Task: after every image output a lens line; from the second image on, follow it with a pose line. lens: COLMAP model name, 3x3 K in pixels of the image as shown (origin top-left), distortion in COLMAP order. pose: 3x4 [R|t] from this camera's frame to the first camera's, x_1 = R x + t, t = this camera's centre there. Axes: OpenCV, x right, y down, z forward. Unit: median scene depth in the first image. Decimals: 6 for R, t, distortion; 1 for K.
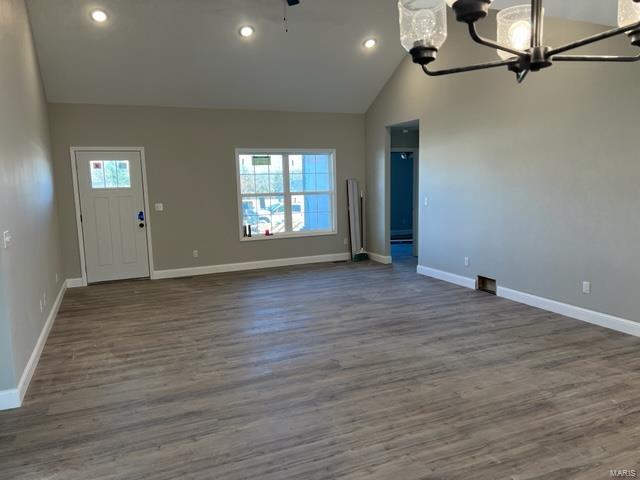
lens RADIAL K [[483.5, 0, 318.0], [0, 483.5, 240.5], [0, 0, 1]] dist [0.053911, -0.056139]
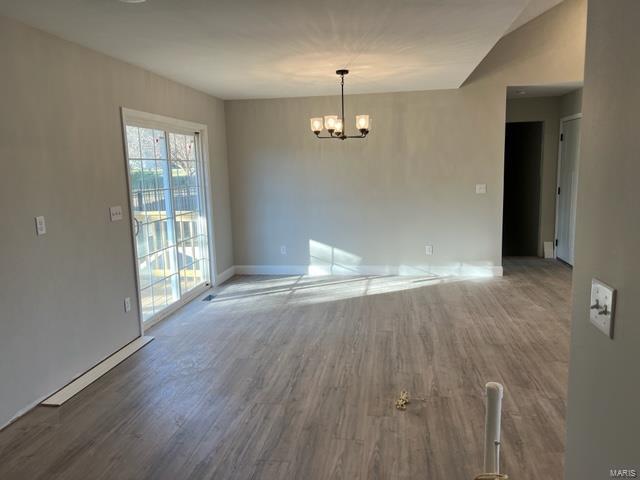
lens RADIAL K [[483.5, 0, 319.4], [0, 483.5, 239.4], [0, 0, 1]] dist [0.053911, -0.056139]
pose [[-0.528798, 0.164125, -0.832728, 0.905858], [-0.071363, 0.969054, 0.236310, -0.100240], [0.845743, 0.184386, -0.500721, 0.666645]]
